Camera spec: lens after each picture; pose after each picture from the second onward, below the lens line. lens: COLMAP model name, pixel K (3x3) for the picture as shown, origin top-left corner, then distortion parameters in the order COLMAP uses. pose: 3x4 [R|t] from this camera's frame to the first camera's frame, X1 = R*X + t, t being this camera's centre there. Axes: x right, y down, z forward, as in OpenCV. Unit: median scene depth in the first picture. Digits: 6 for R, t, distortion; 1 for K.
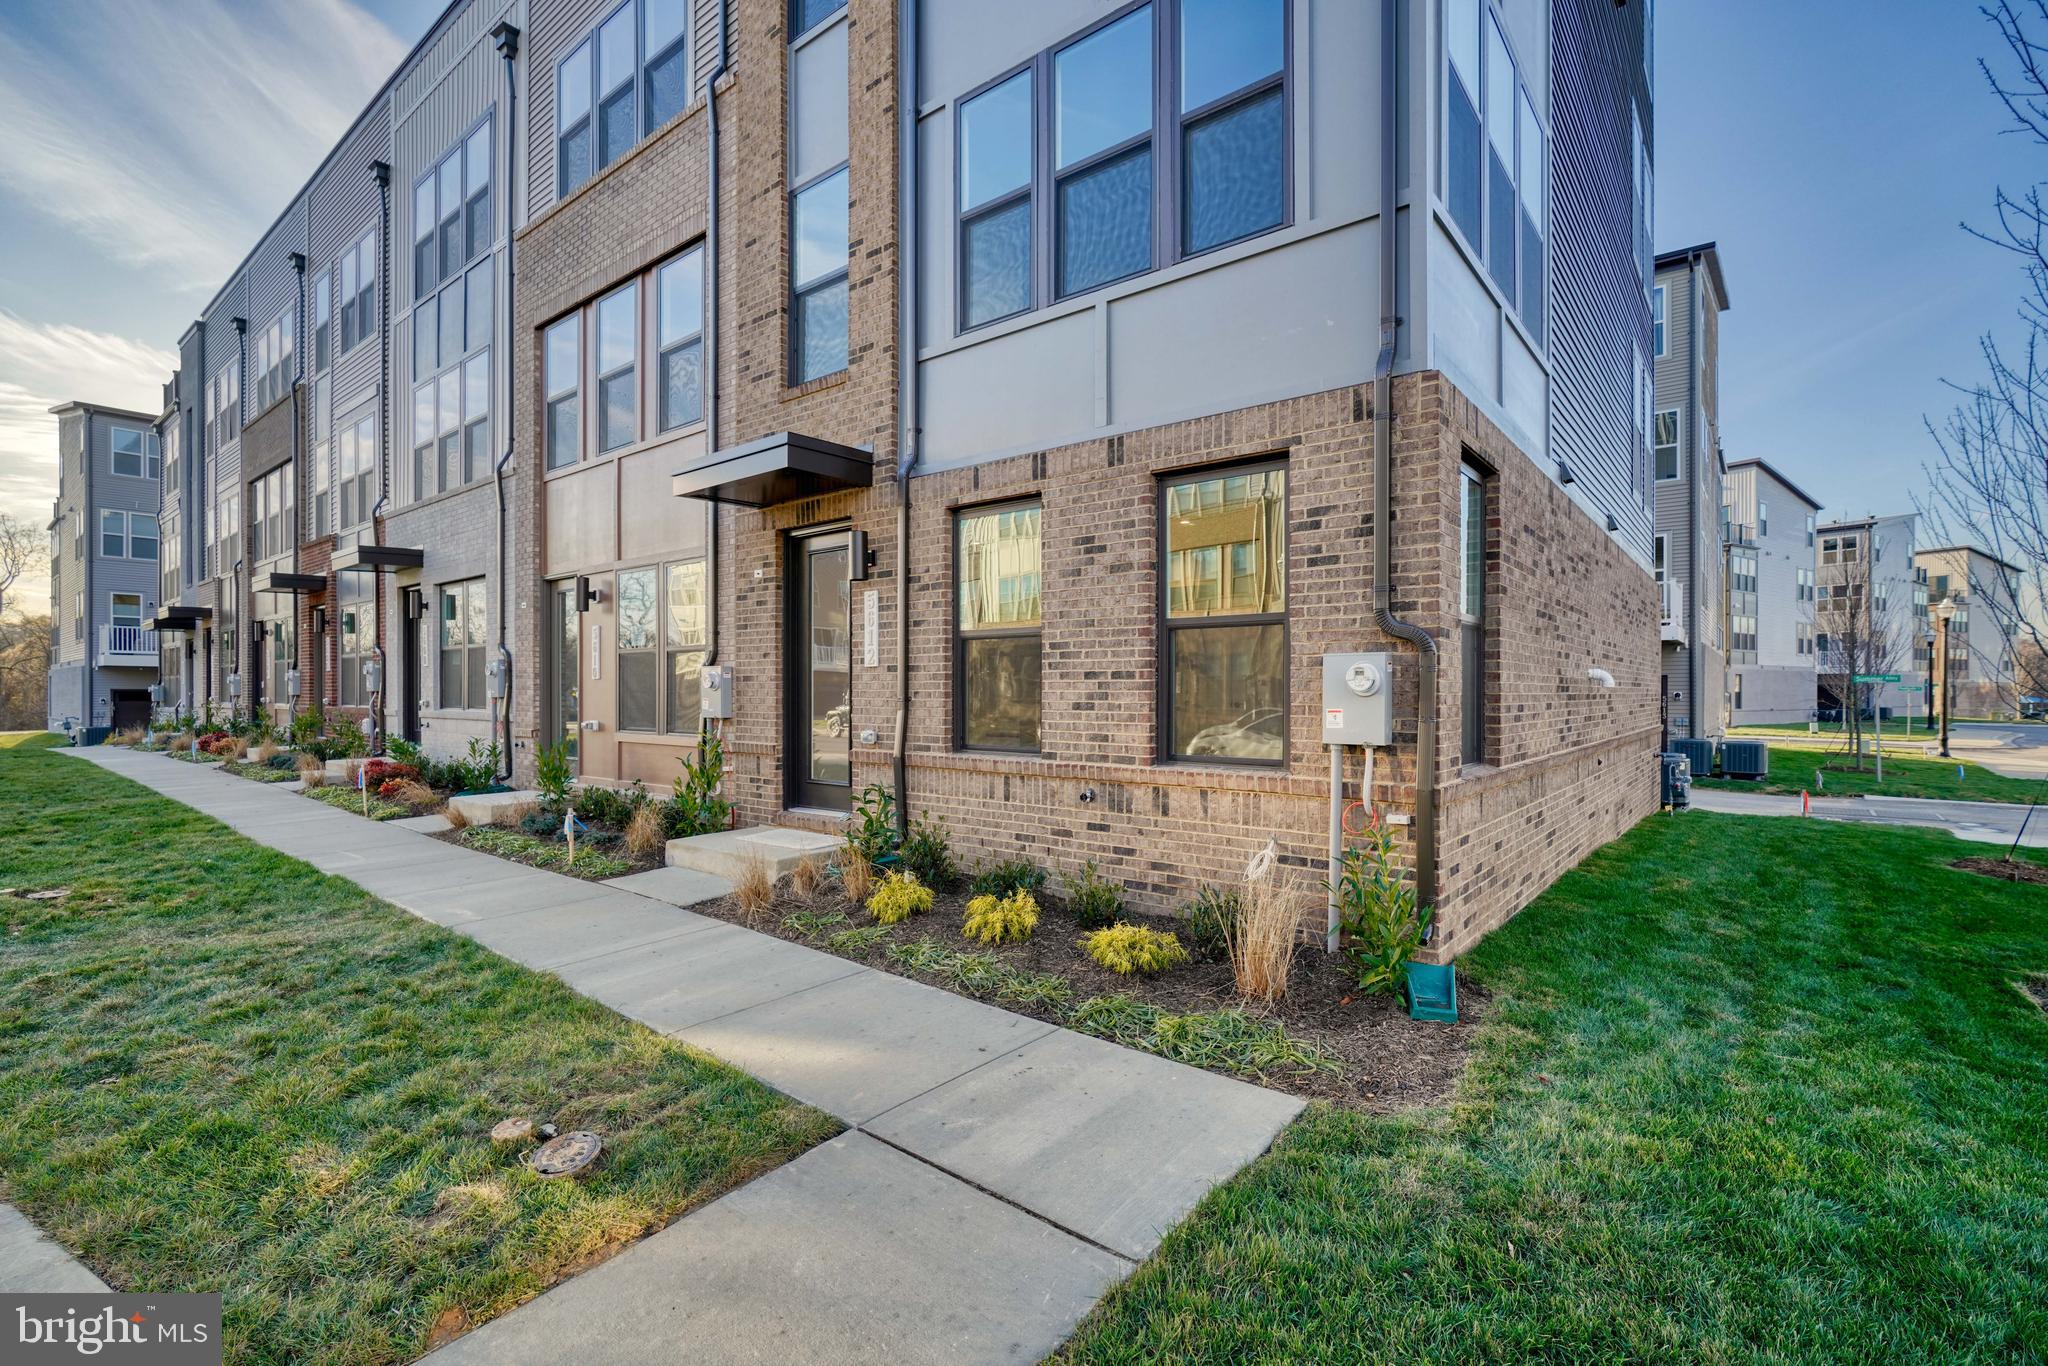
lens RADIAL K [[923.7, 0, 1018.7], [0, 923.7, 680.0], [0, 0, 1]] dist [-0.008329, 0.001277]
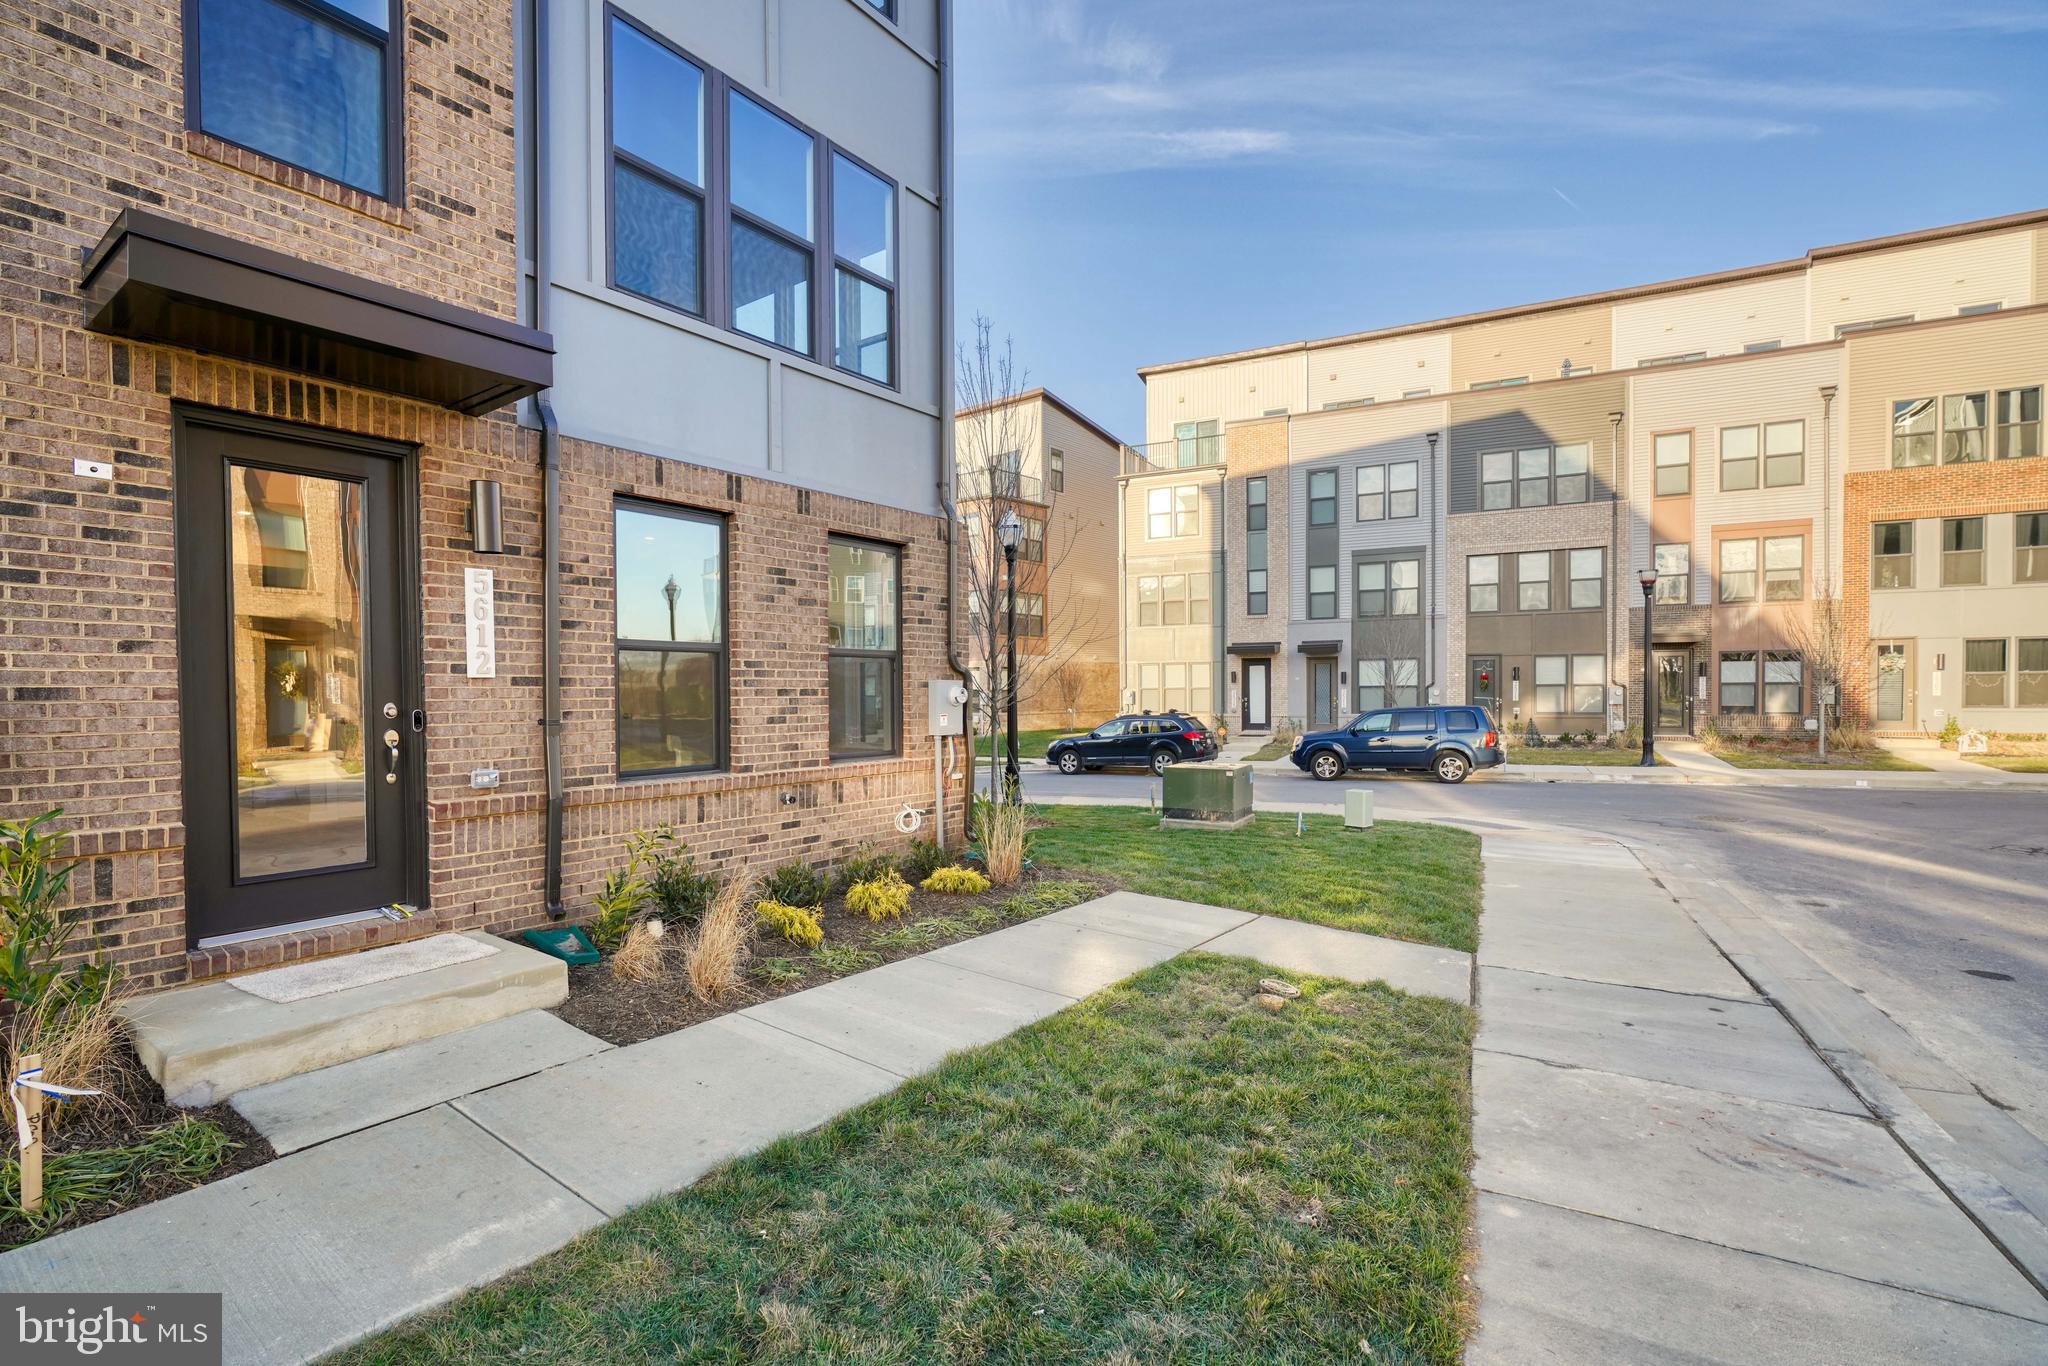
lens RADIAL K [[923.7, 0, 1018.7], [0, 923.7, 680.0], [0, 0, 1]] dist [-0.008329, 0.001277]
pose [[-0.047294, 0.007599, 0.998852, -1.051780], [-0.011961, 0.999895, -0.008173, -0.014271], [-0.998809, -0.012333, -0.047198, 0.758463]]
